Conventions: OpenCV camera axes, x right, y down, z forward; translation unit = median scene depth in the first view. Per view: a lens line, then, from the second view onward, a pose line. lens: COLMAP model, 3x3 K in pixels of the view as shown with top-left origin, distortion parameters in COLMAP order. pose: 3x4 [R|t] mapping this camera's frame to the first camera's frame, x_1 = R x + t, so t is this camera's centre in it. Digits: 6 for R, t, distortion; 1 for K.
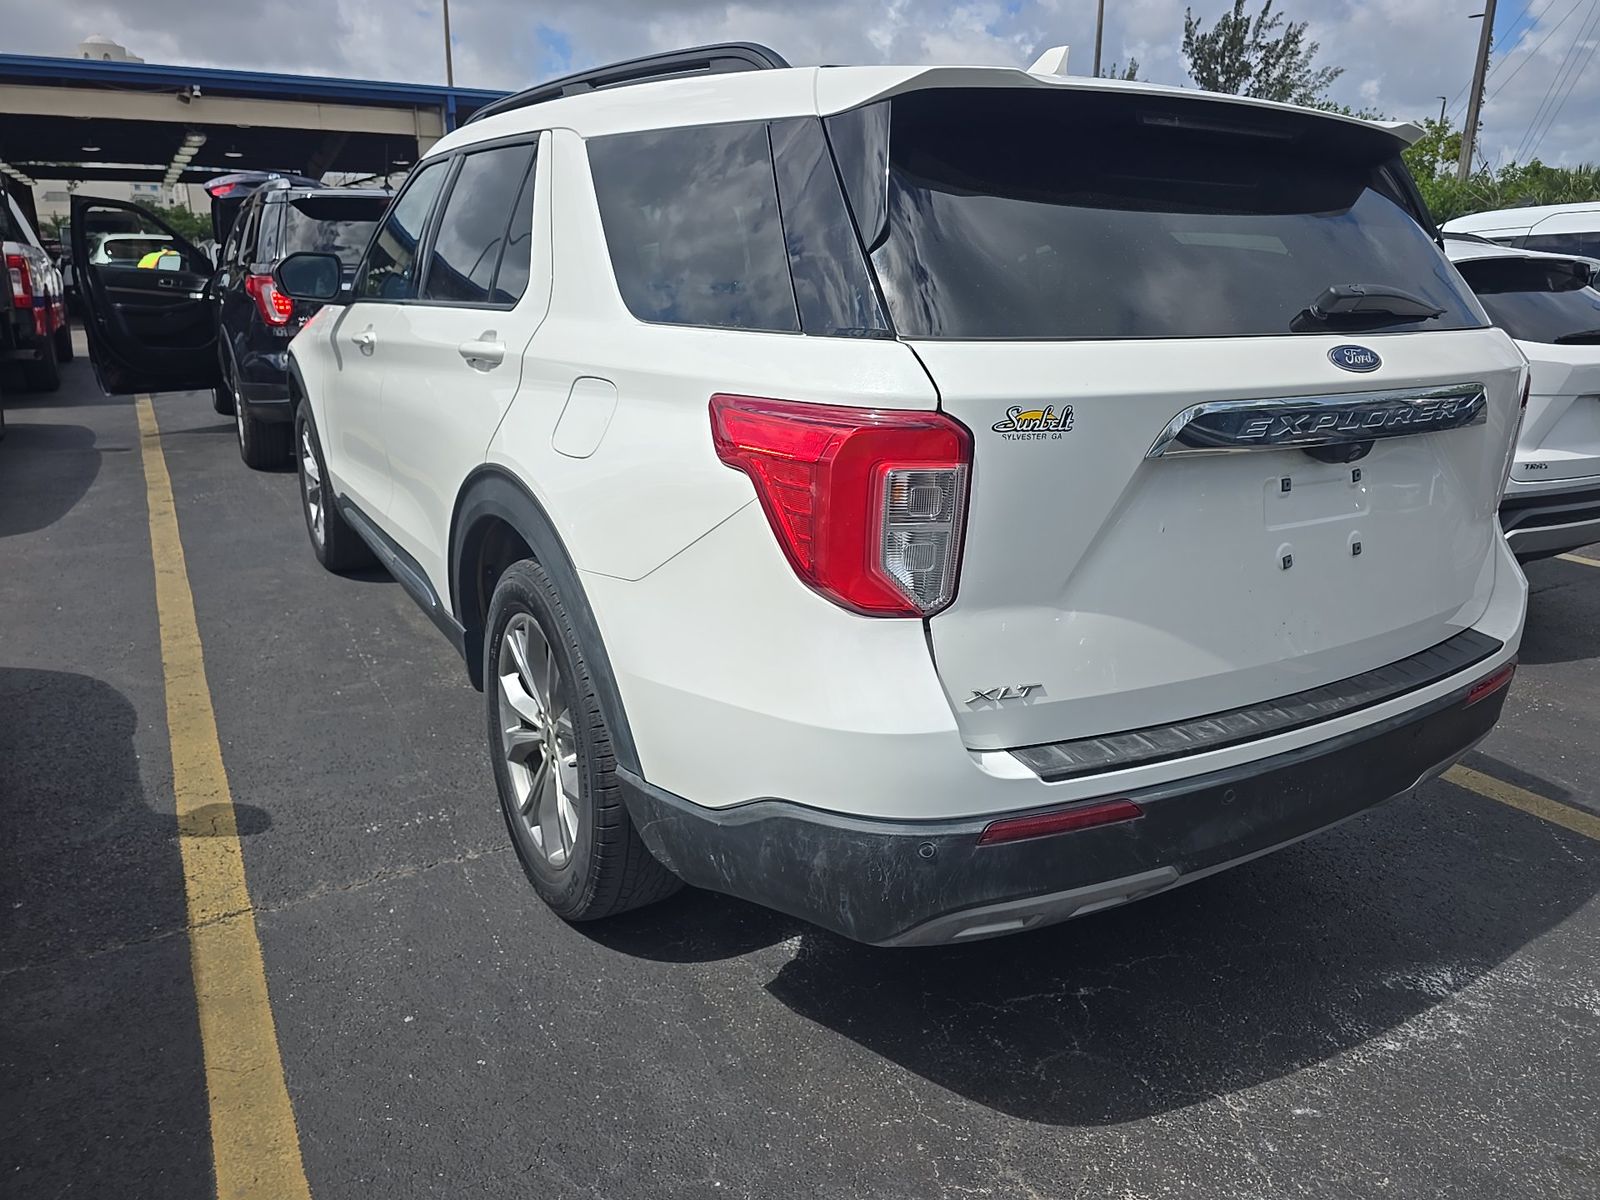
lens RADIAL K [[1069.0, 0, 804.6], [0, 1069.0, 603.0], [0, 0, 1]] dist [0.052314, -0.057448]
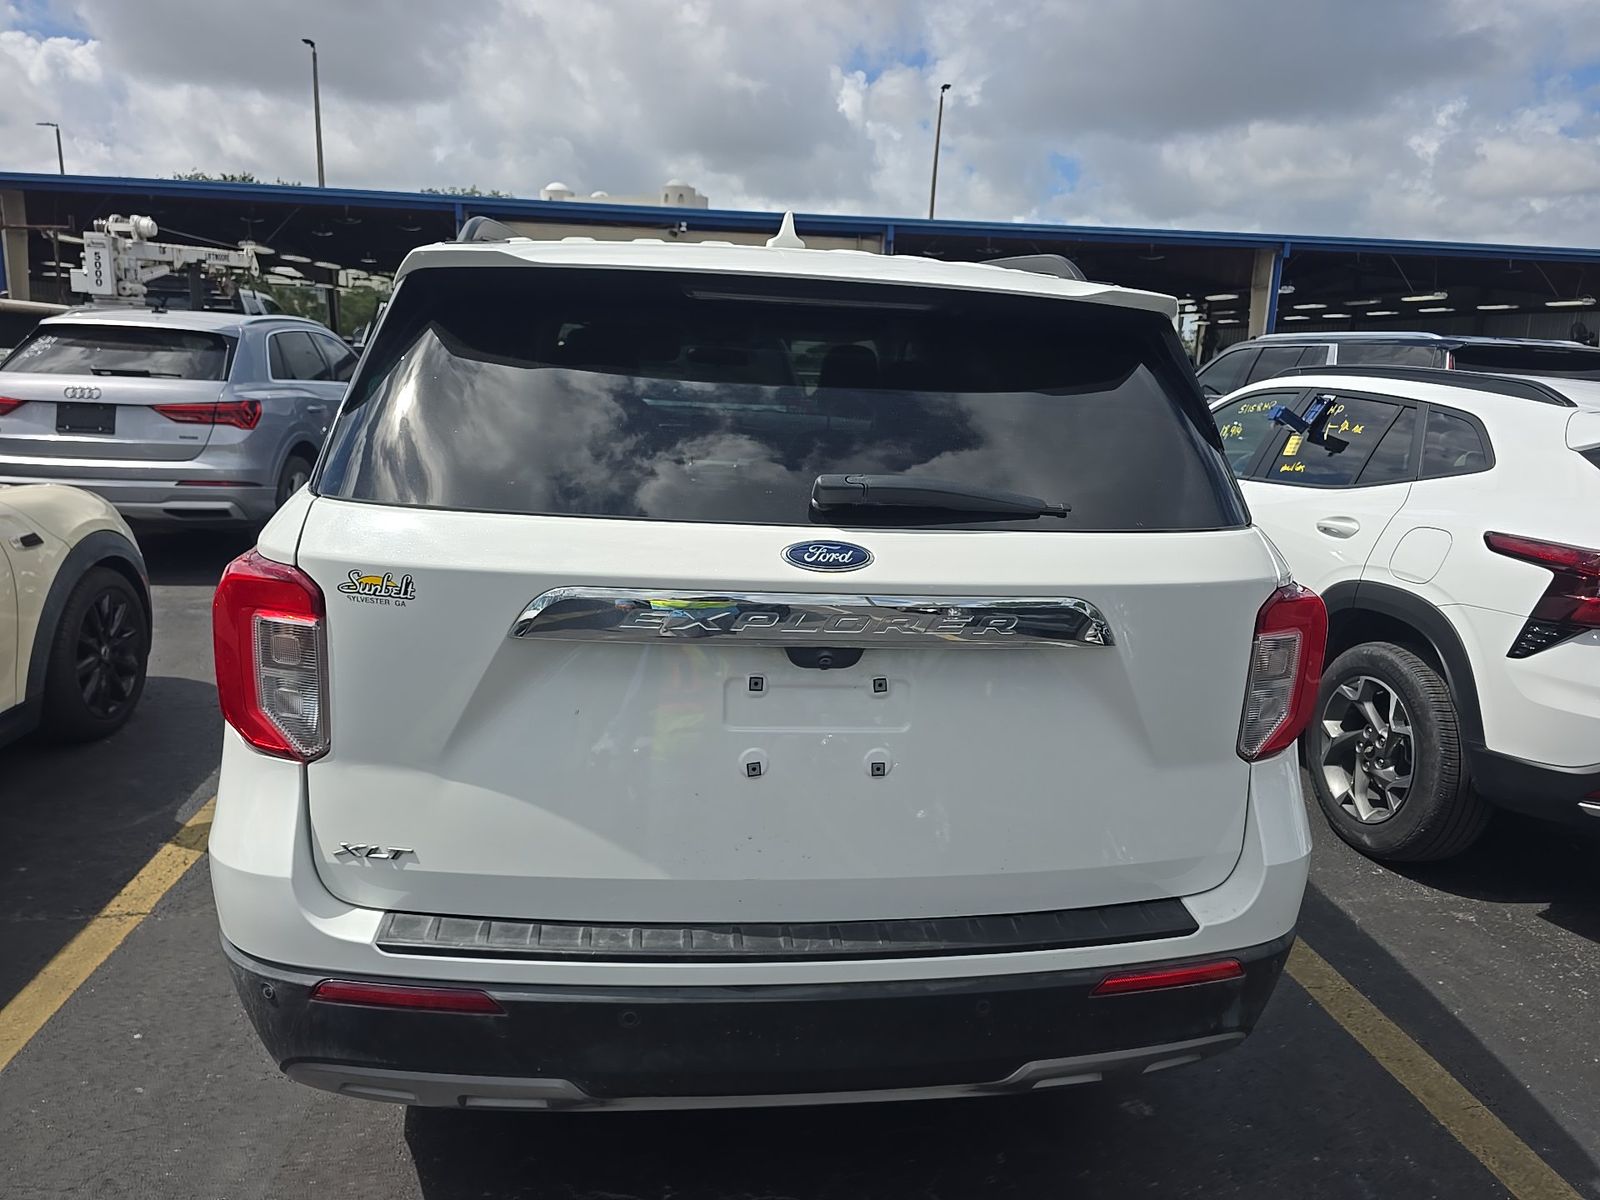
lens RADIAL K [[1069.0, 0, 804.6], [0, 1069.0, 603.0], [0, 0, 1]] dist [0.052314, -0.057448]
pose [[0.913642, 0.113092, -0.390473, 0.835247], [-0.149758, 0.986606, -0.064661, -0.126318], [0.377930, 0.117553, 0.918341, 0.188140]]
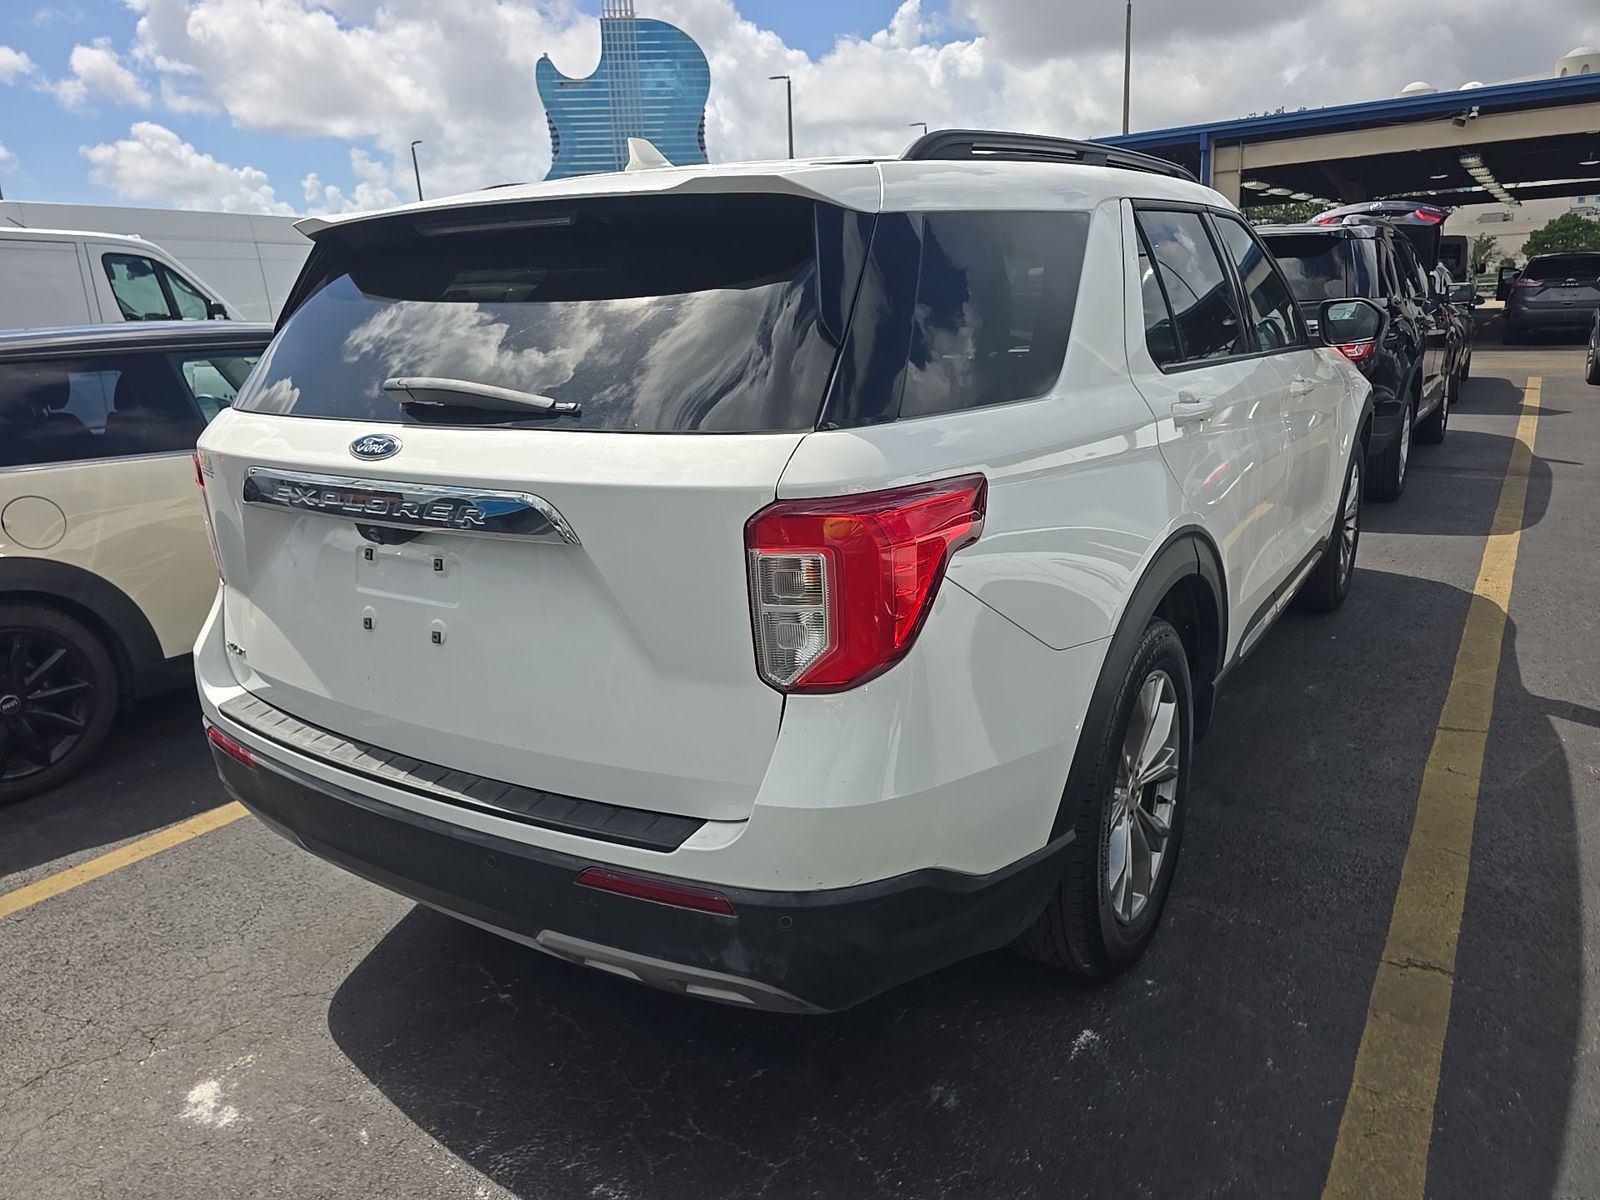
lens RADIAL K [[1069.0, 0, 804.6], [0, 1069.0, 603.0], [0, 0, 1]] dist [0.052314, -0.057448]
pose [[0.433488, 0.210408, -0.876251, 1.640623], [-0.223460, 0.967089, 0.121674, -0.299255], [0.873014, 0.143063, 0.466239, 0.892259]]
